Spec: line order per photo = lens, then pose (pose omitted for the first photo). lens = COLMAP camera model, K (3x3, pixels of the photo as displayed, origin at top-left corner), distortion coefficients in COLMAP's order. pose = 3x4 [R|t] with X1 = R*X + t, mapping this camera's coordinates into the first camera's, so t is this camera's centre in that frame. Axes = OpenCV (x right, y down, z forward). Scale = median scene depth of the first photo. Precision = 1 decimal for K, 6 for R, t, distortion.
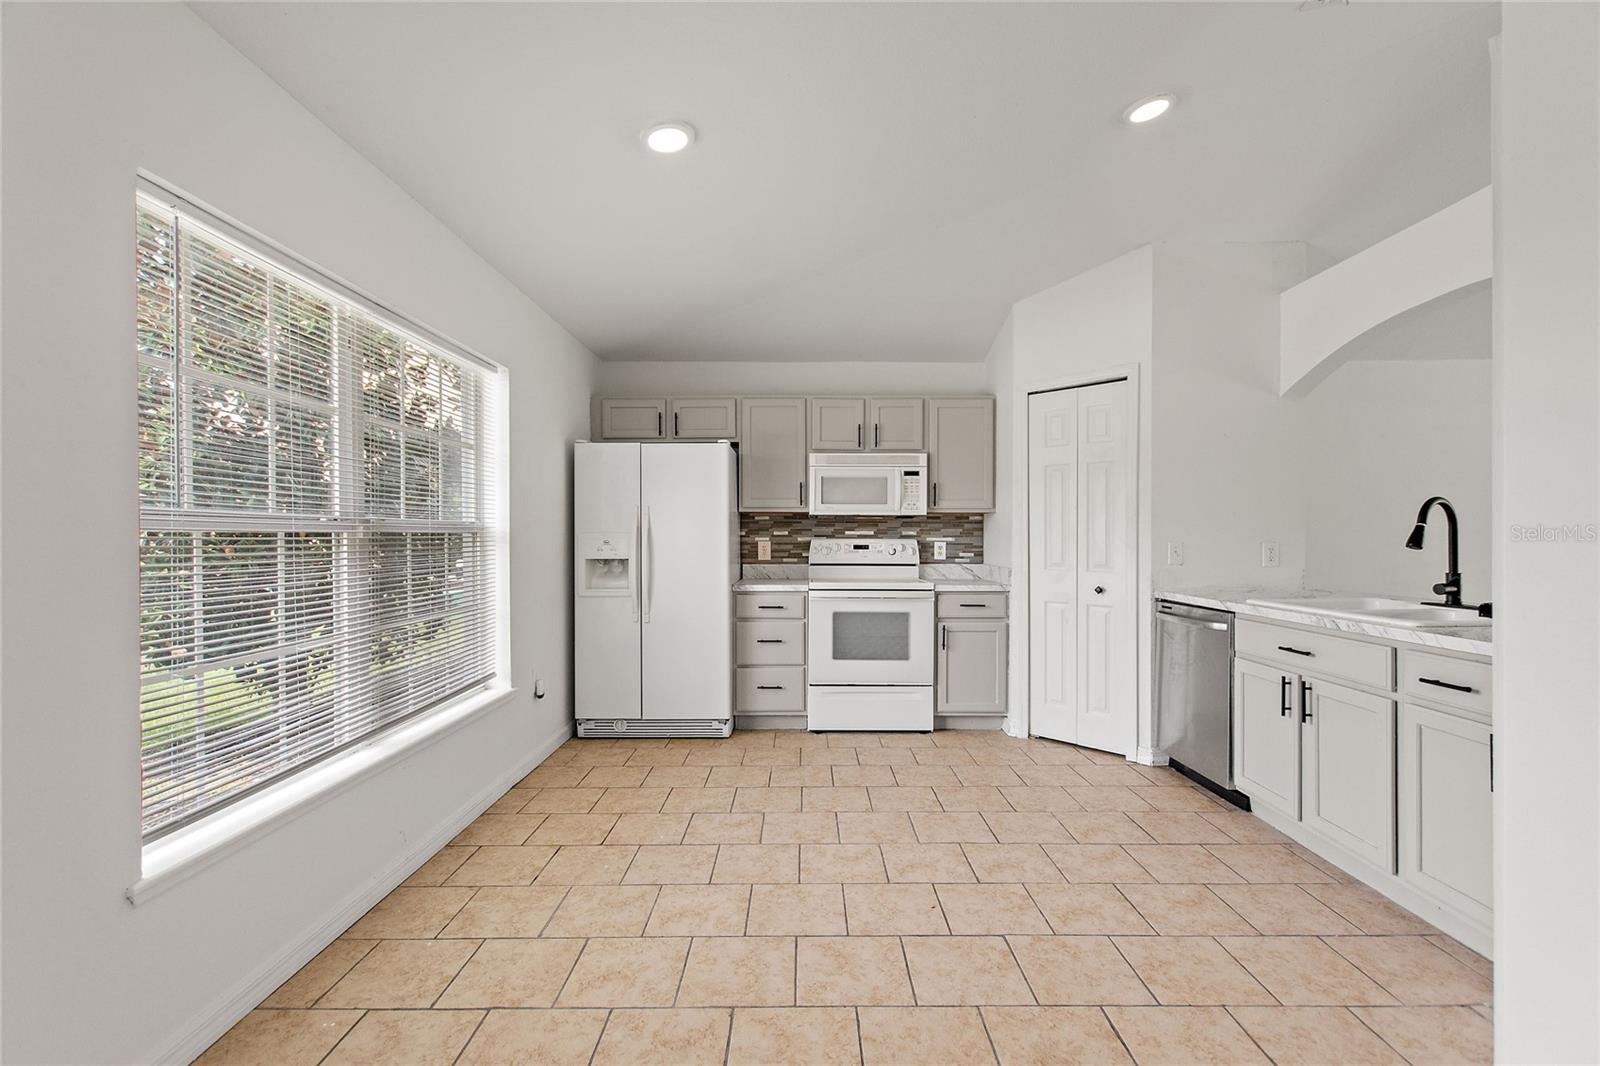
lens RADIAL K [[695.2, 0, 801.1], [0, 695.2, 538.4], [0, 0, 1]] dist [0.000873, -0.000418]
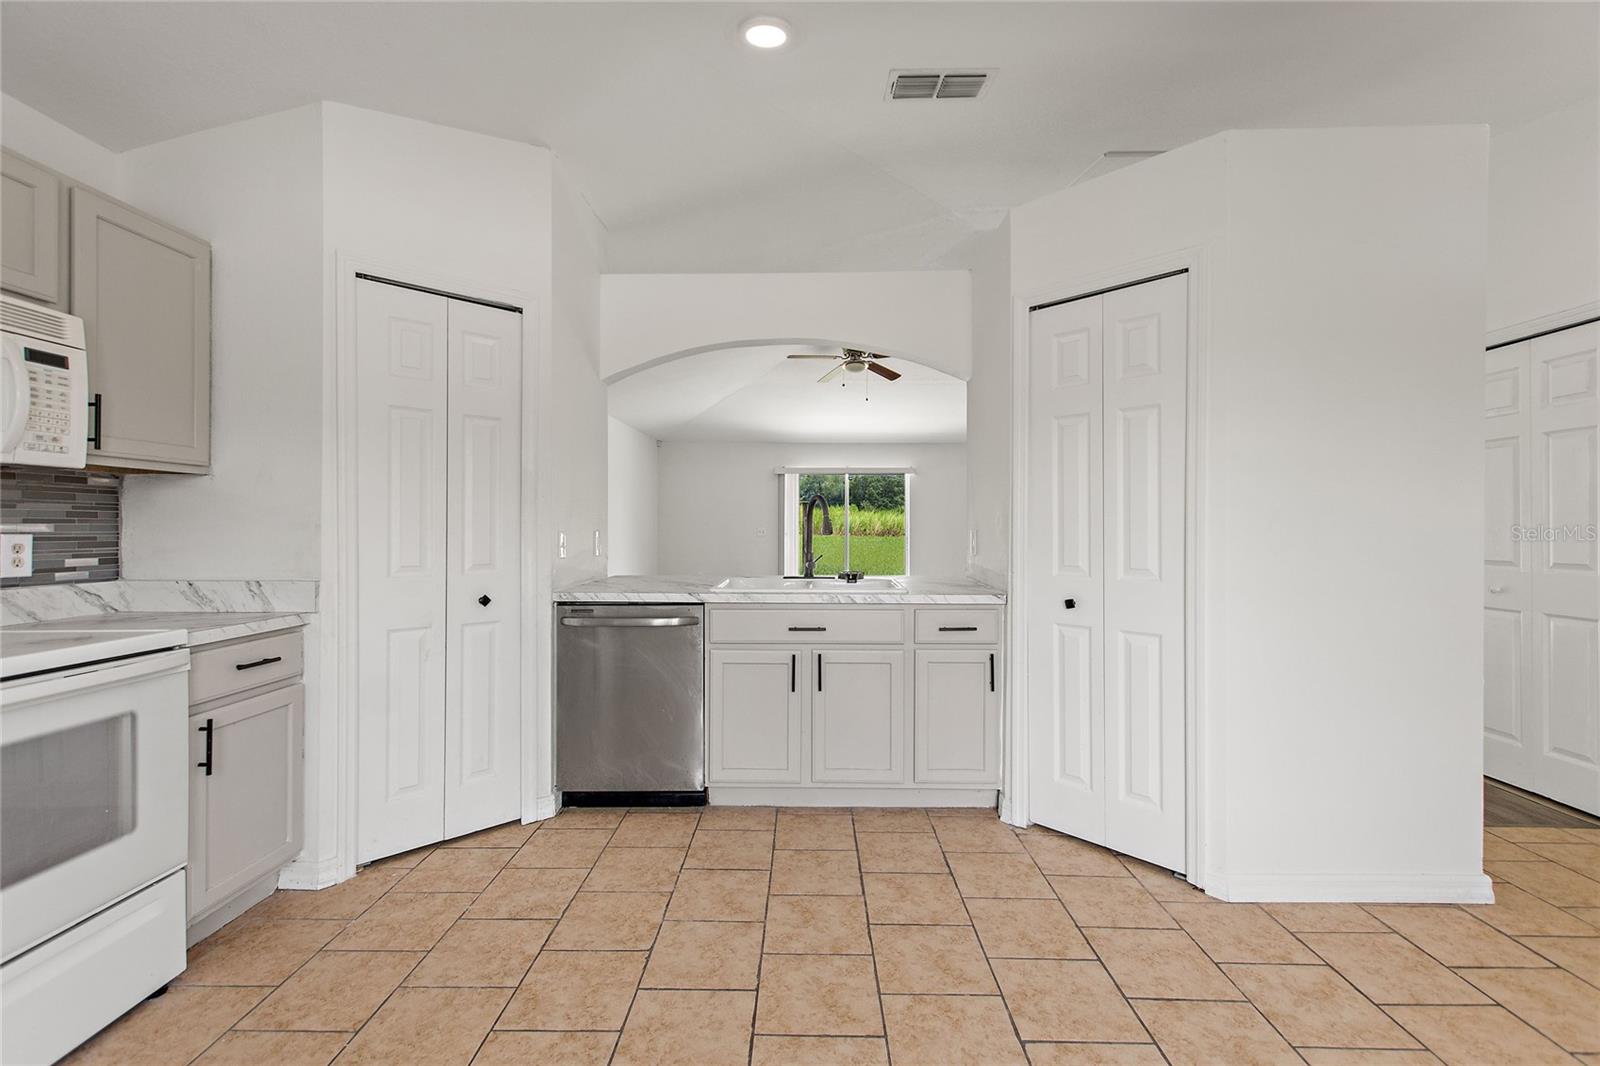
lens RADIAL K [[695.2, 0, 798.1], [0, 695.2, 526.1], [0, 0, 1]] dist [0.000873, -0.000418]
pose [[0.013298, 0.000790, 0.999911, -0.313813], [-0.000569, 1.000000, -0.000782, 0.000036], [-0.999911, -0.000558, 0.013298, 0.804163]]
